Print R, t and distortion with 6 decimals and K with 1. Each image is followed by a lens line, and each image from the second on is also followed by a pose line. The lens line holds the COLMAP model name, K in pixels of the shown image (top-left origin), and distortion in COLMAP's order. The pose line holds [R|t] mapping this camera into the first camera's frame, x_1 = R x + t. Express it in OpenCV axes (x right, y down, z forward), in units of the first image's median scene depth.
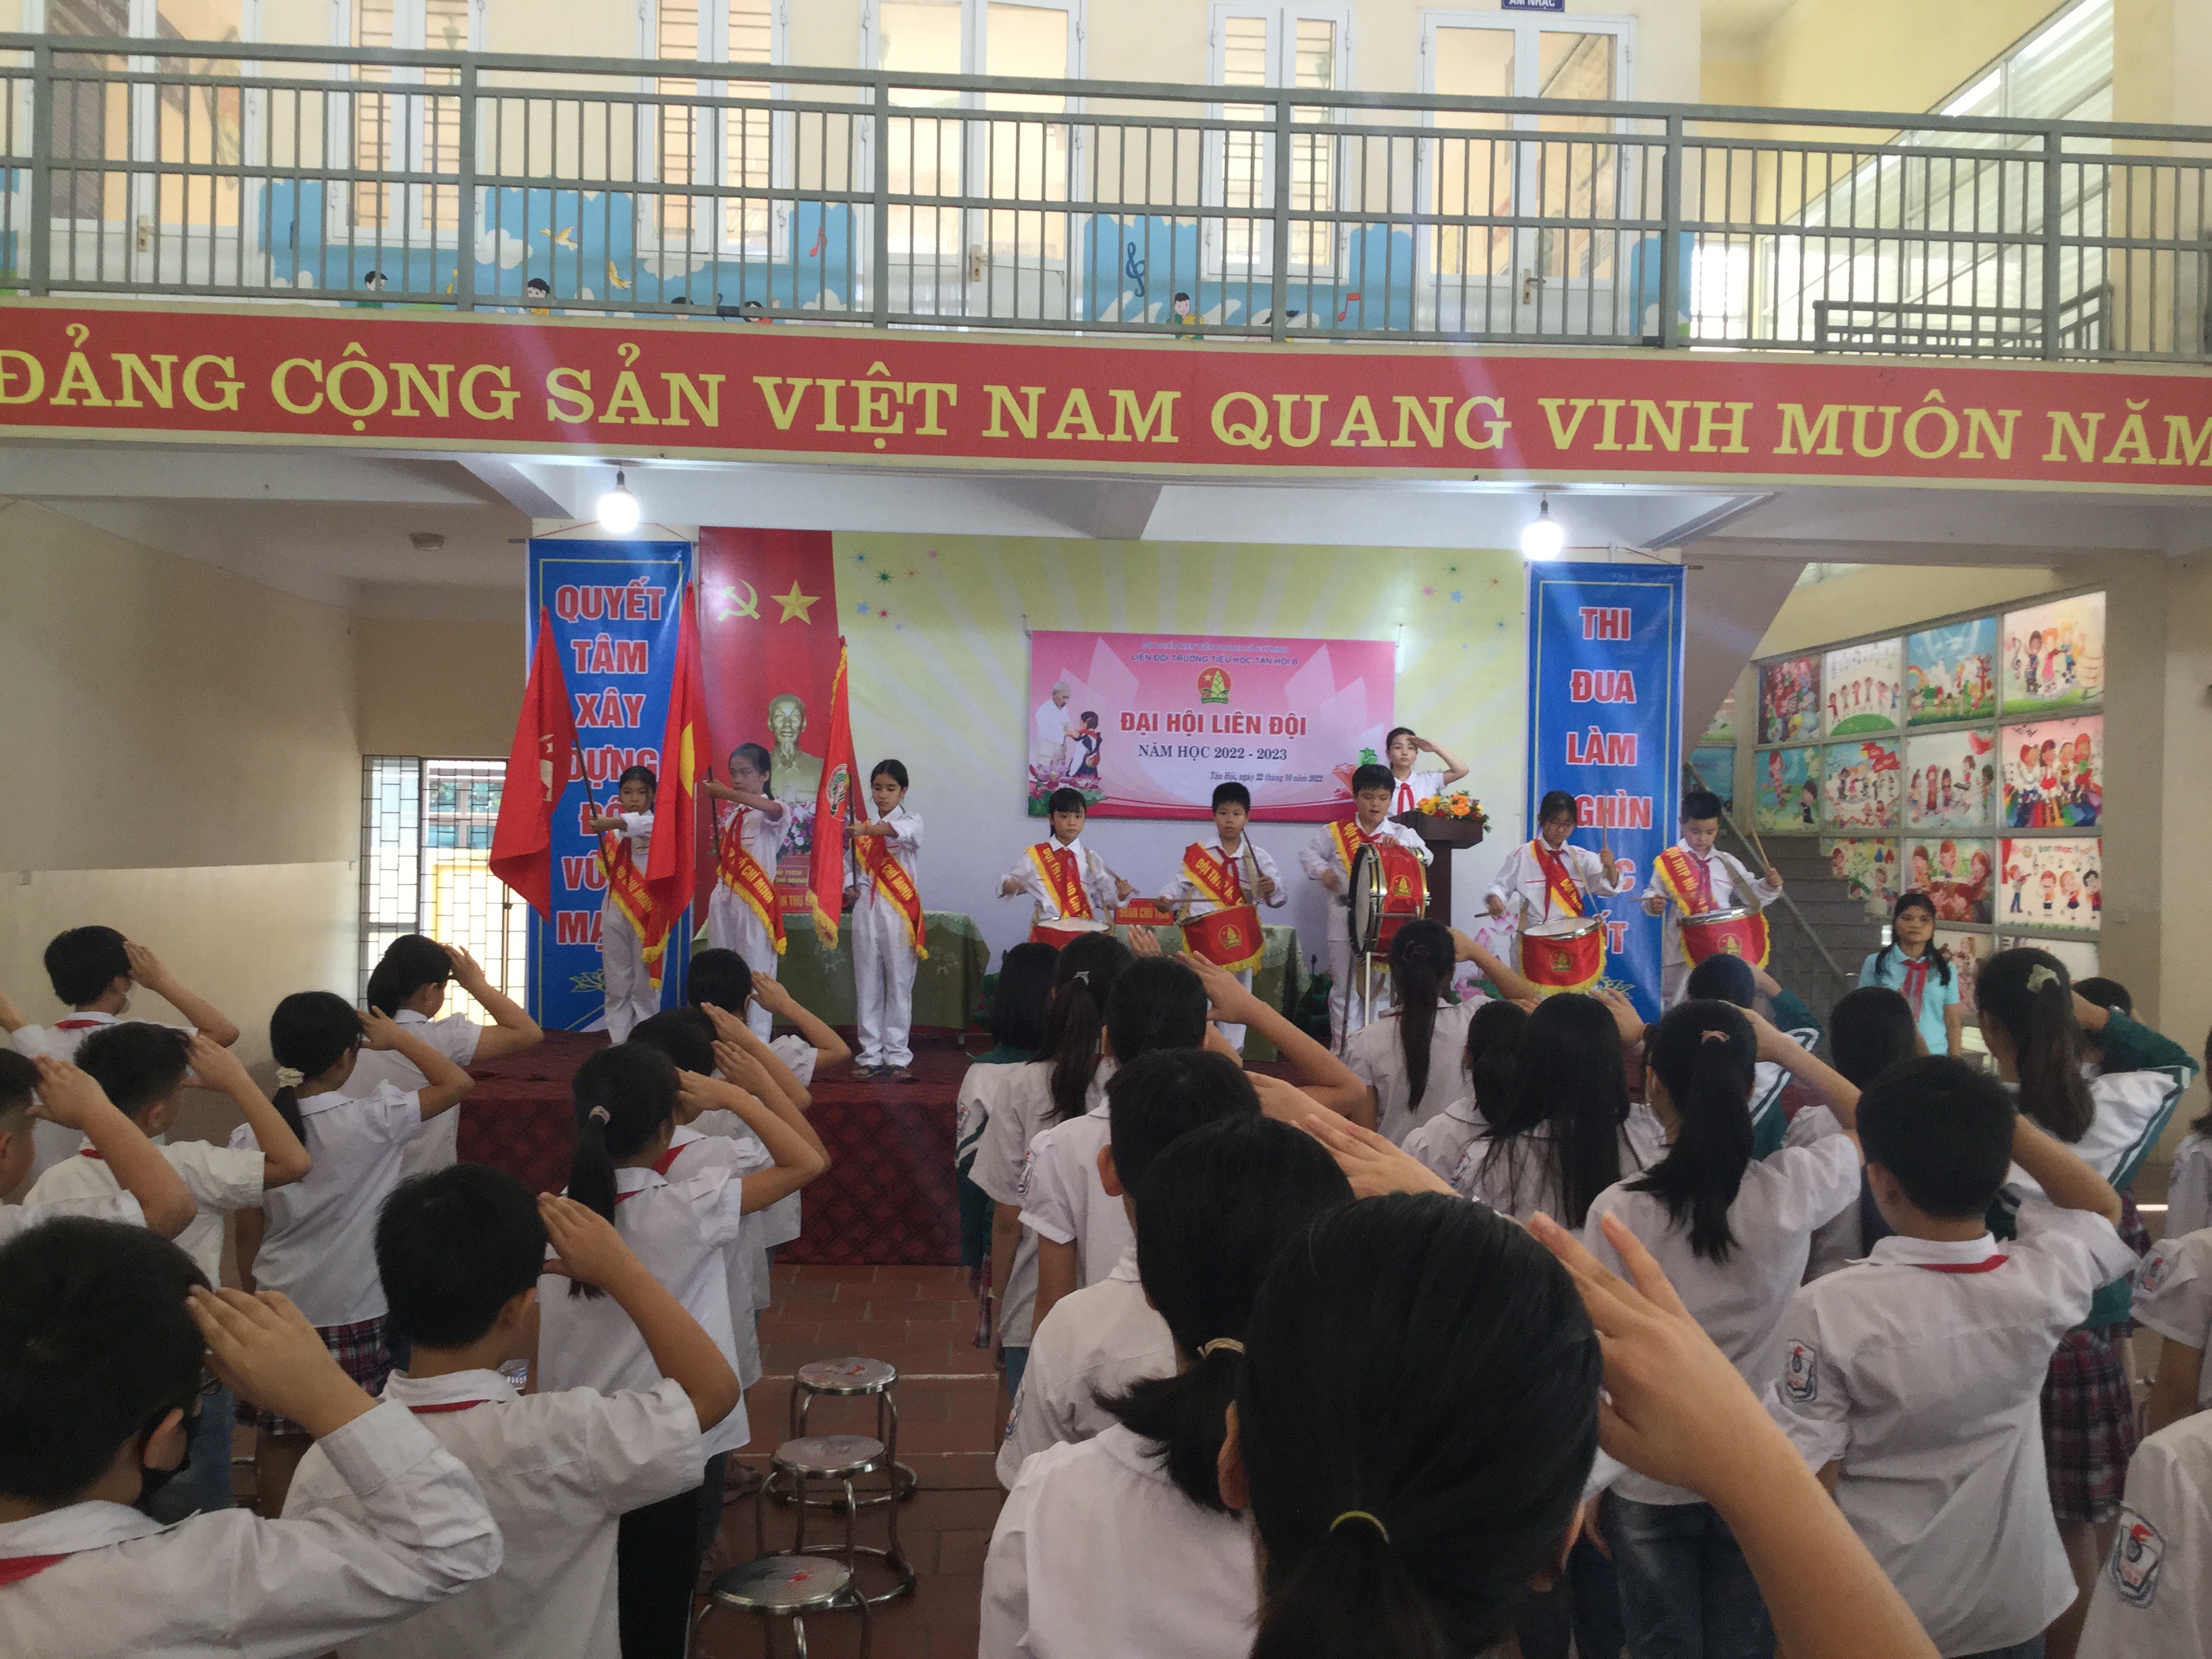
lens RADIAL K [[1962.2, 0, 1101.8], [0, 1962.2, 843.5], [0, 0, 1]] dist [0.107588, -0.199135]
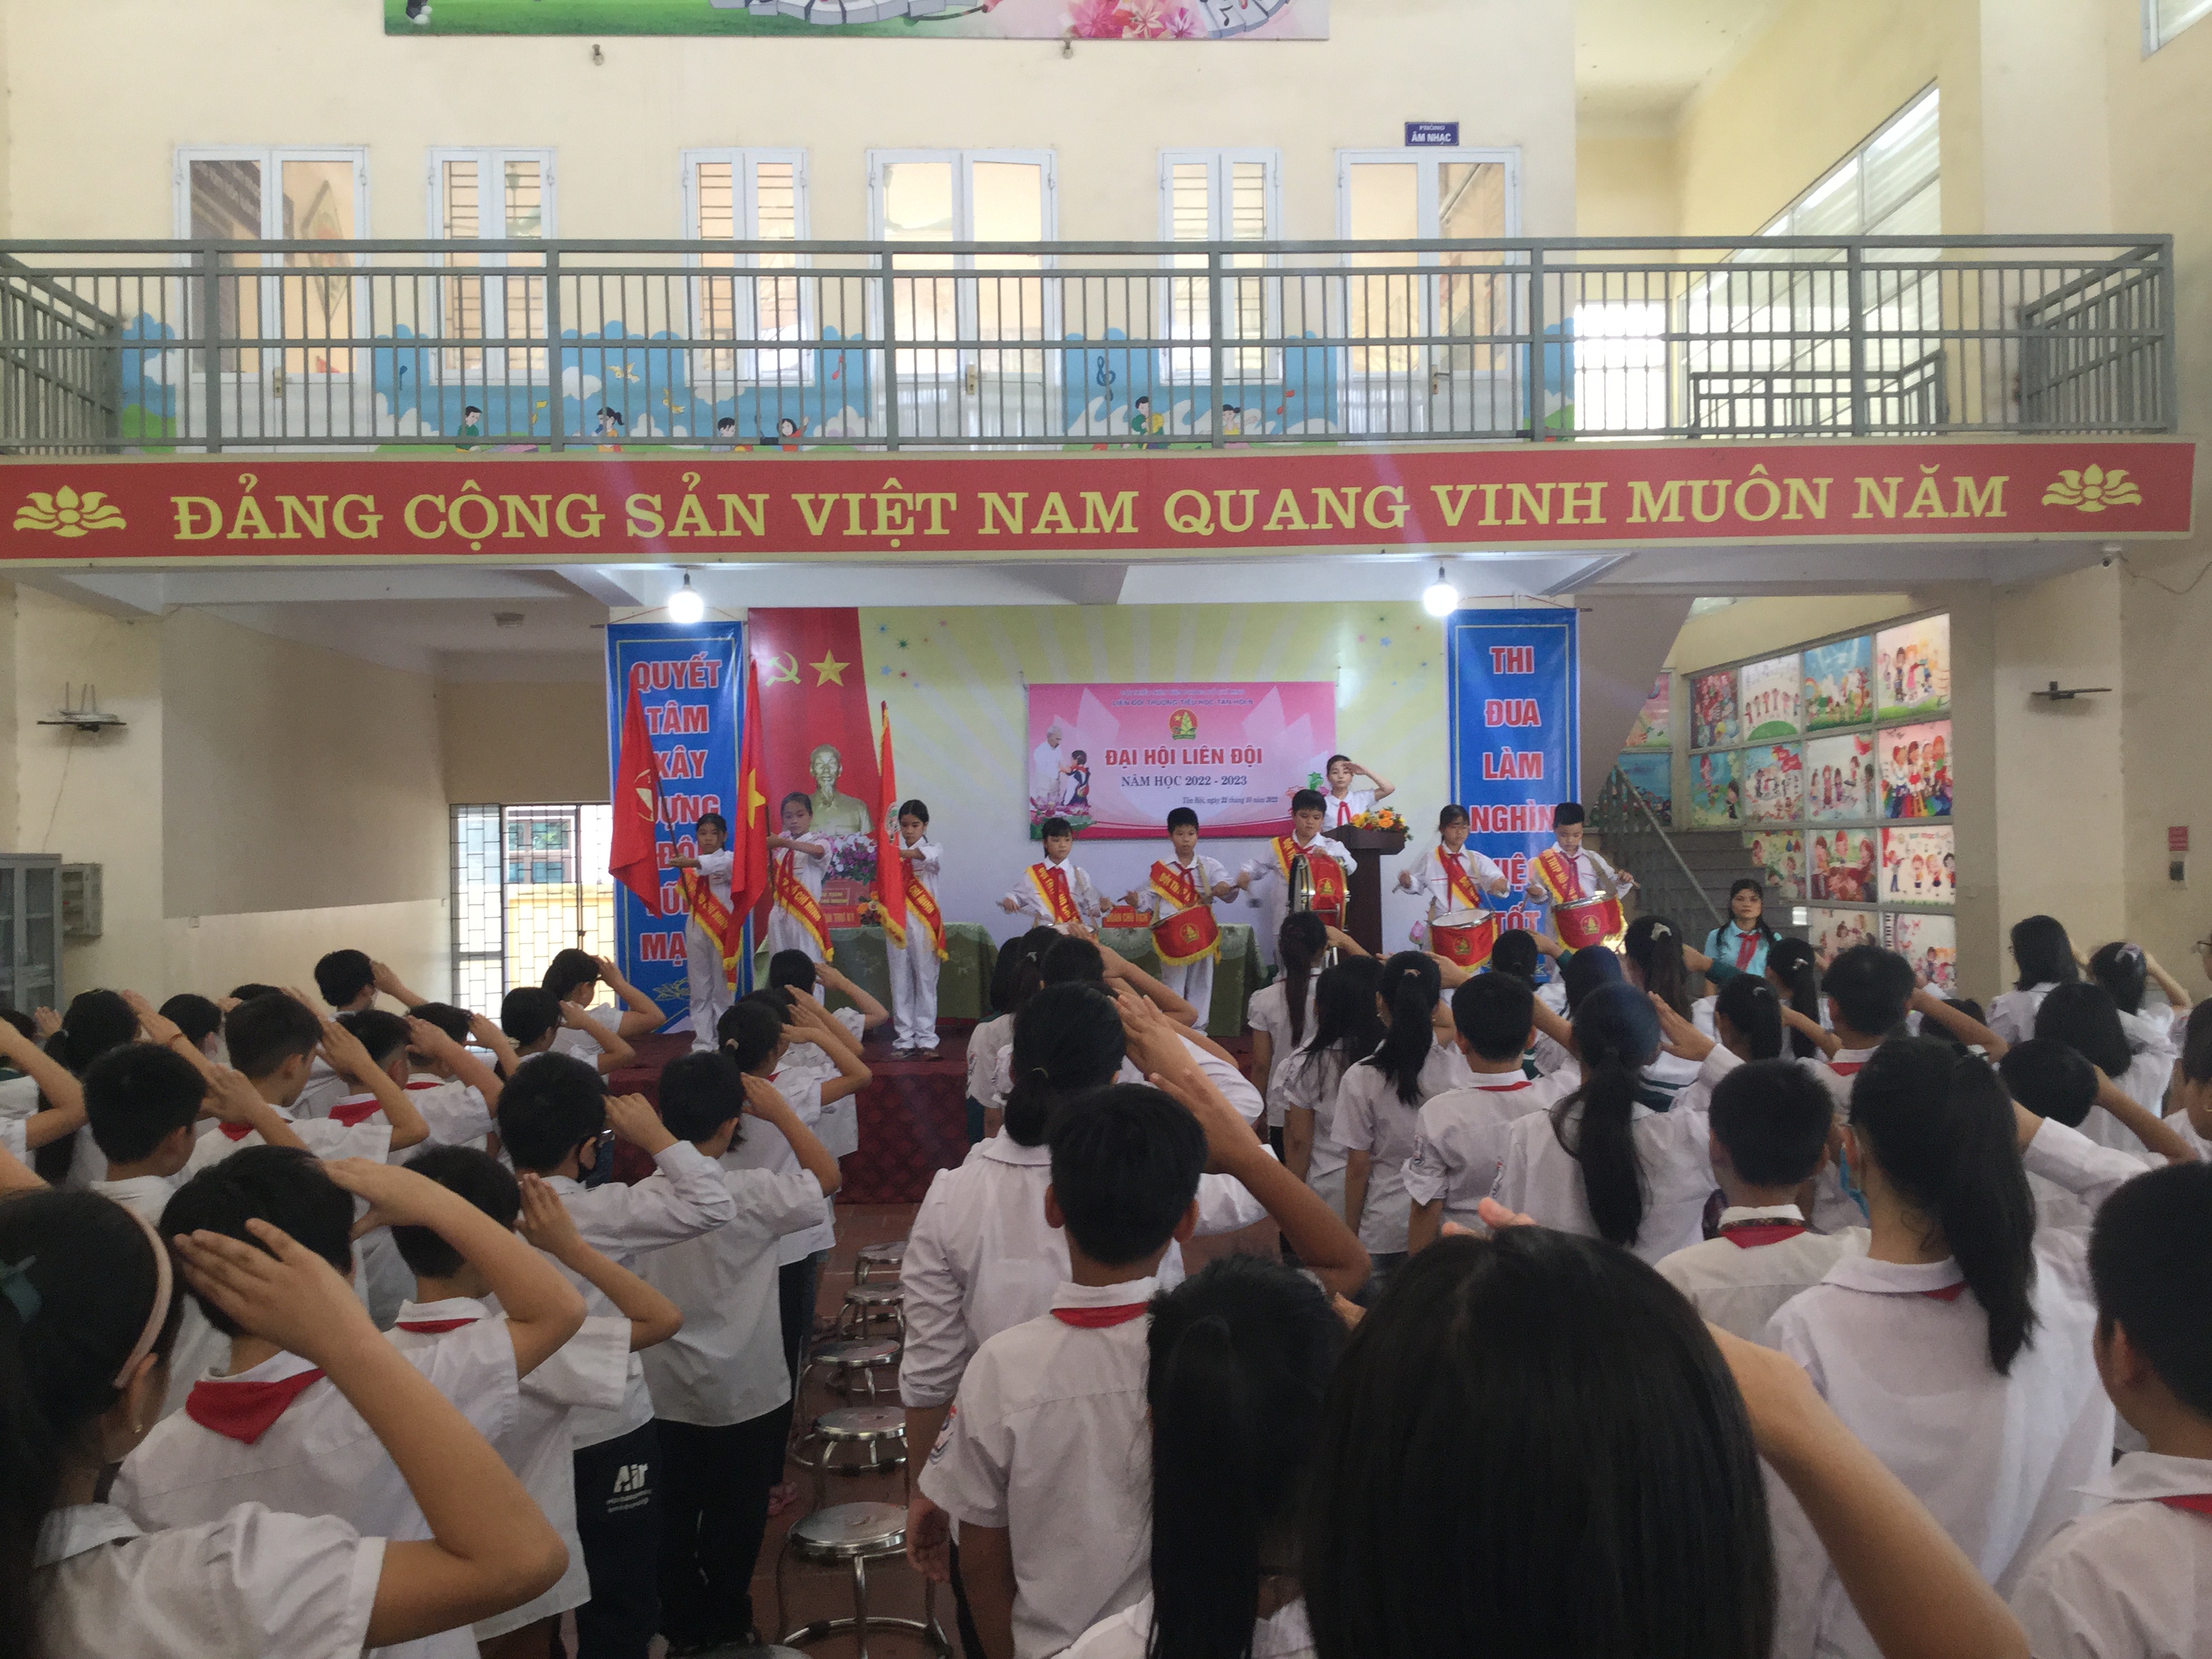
lens RADIAL K [[1962.2, 0, 1100.6], [0, 1962.2, 840.4], [0, 0, 1]] dist [0.107588, -0.199135]
pose [[0.999230, -0.035666, -0.016324, 0.028387], [0.035542, 0.999338, -0.007825, -0.003288], [0.016592, 0.007239, 0.999836, -0.220916]]
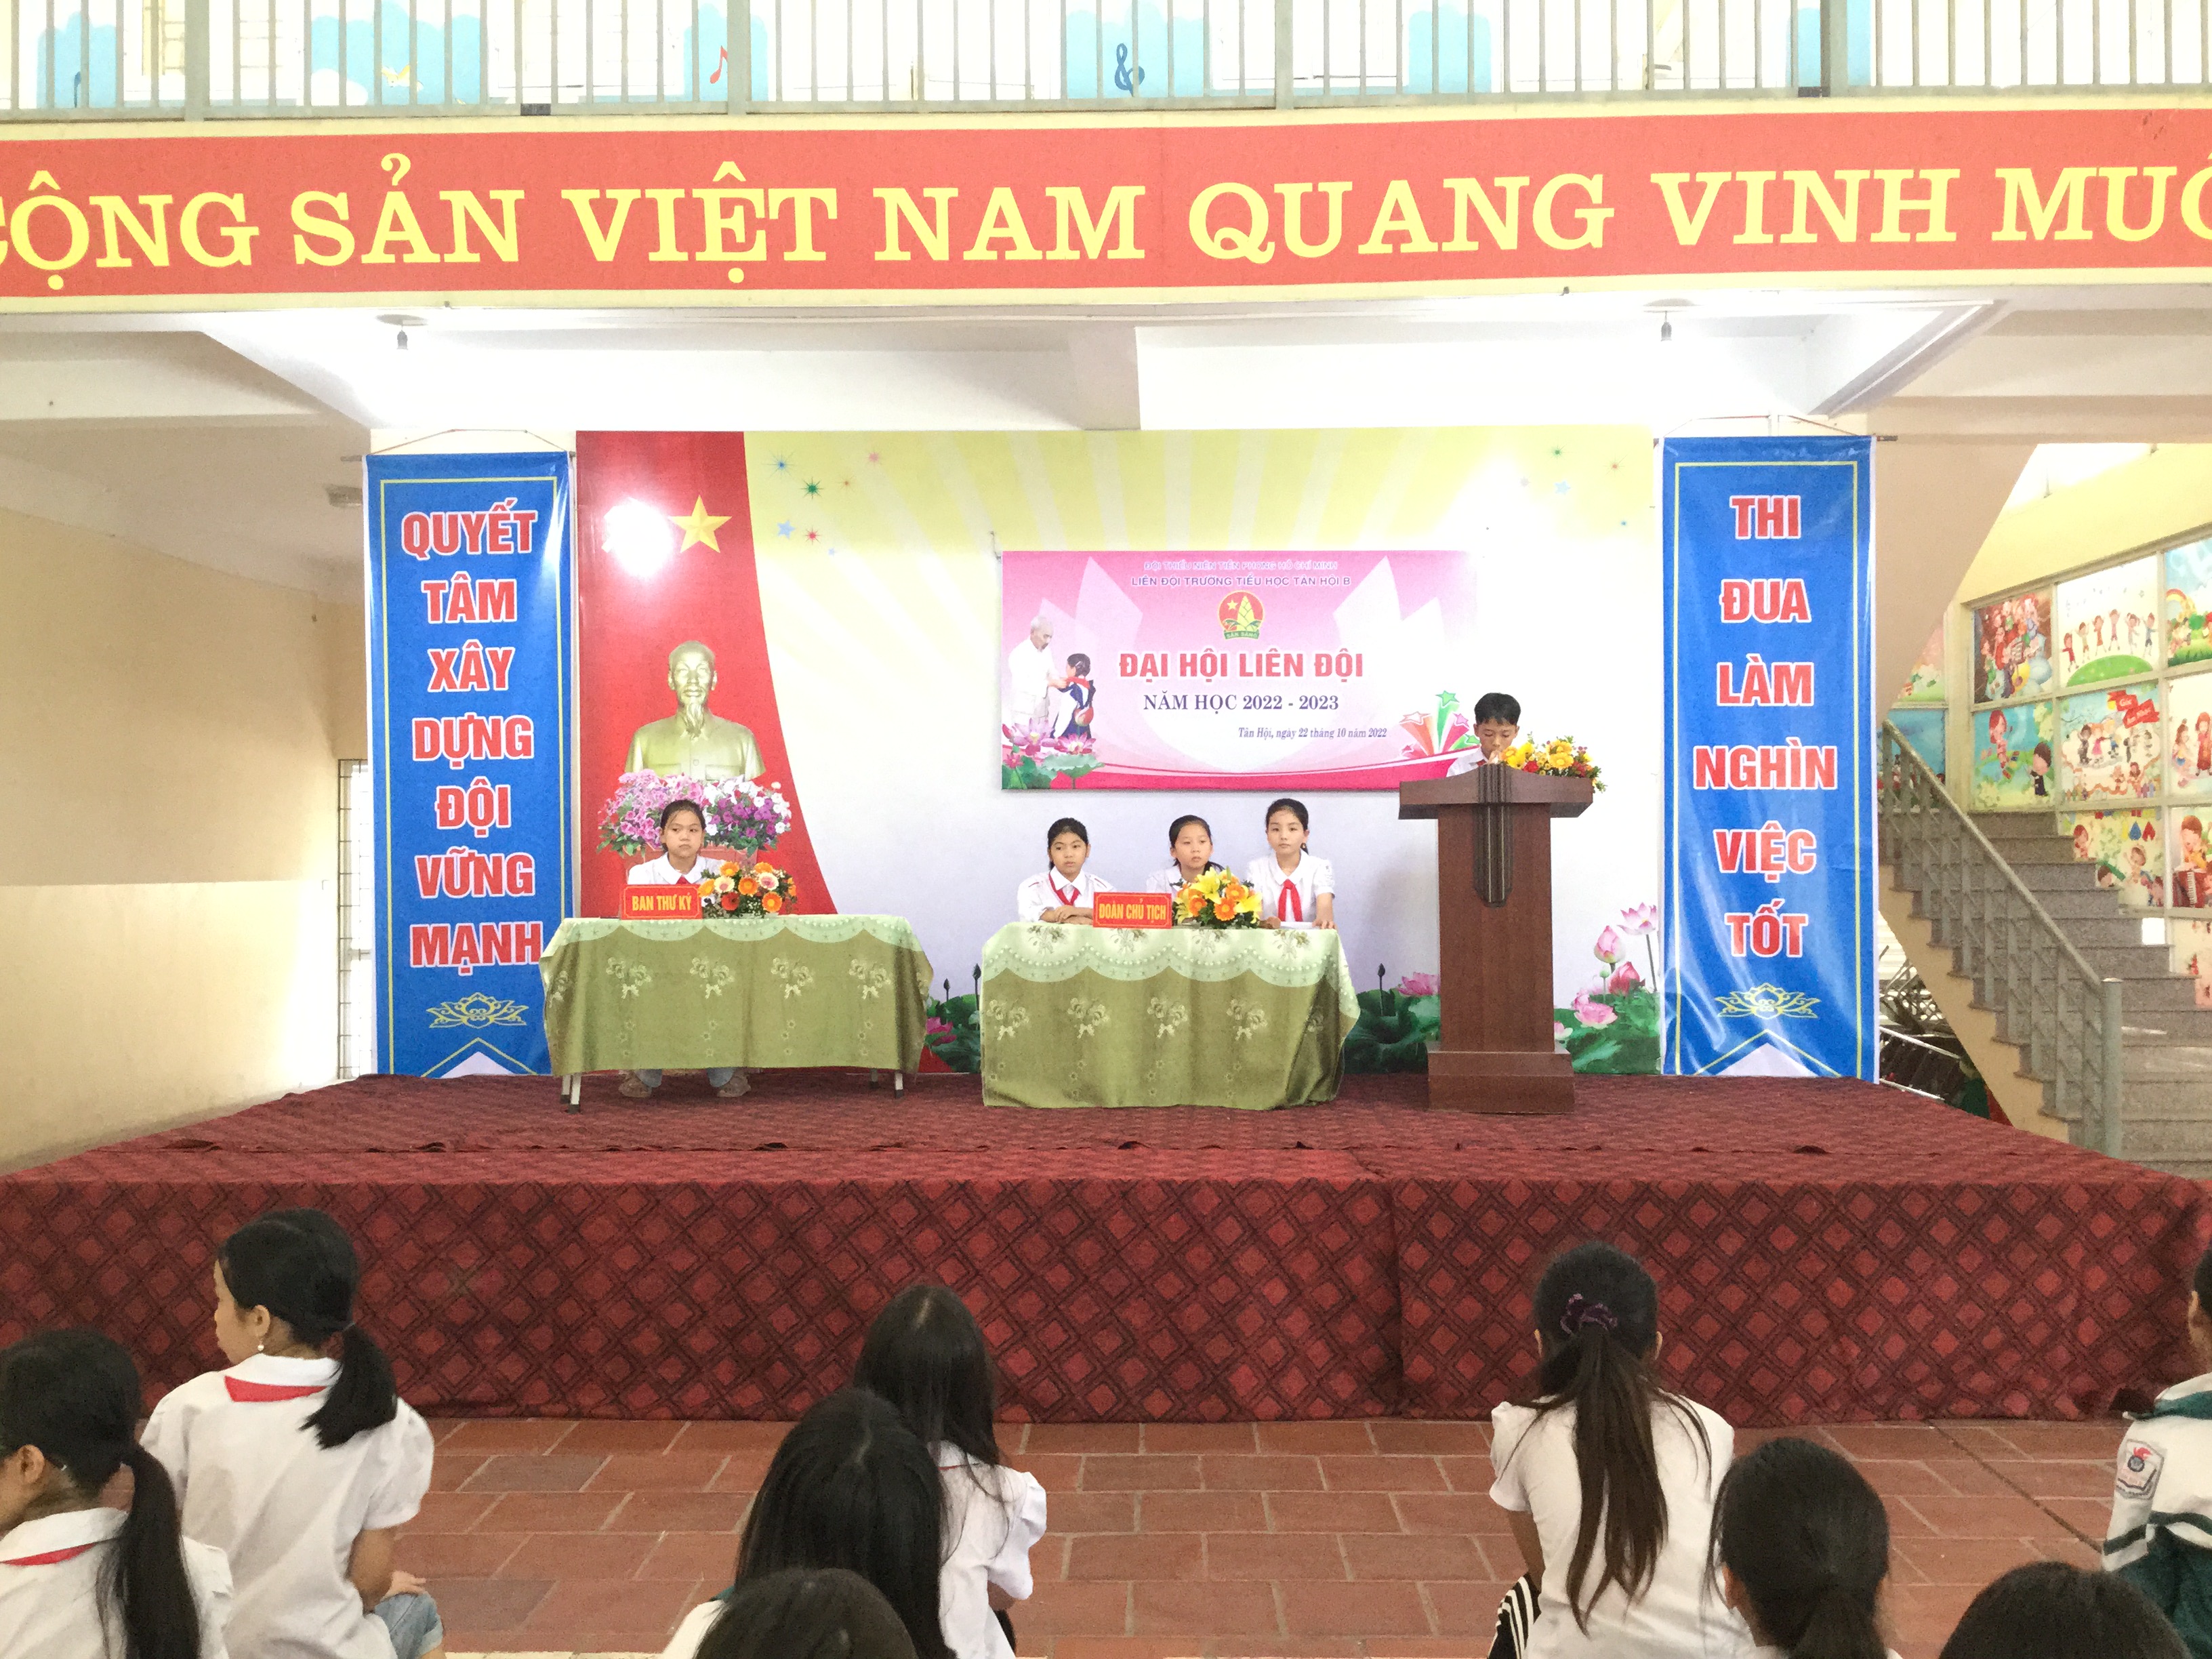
lens RADIAL K [[1962.2, 0, 1117.3], [0, 1962.2, 845.1], [0, 0, 1]] dist [0.107588, -0.199135]
pose [[0.996134, -0.021860, -0.085089, 0.084986], [0.020943, 0.999713, -0.011649, 0.020060], [0.085319, 0.009822, 0.996305, 0.274318]]
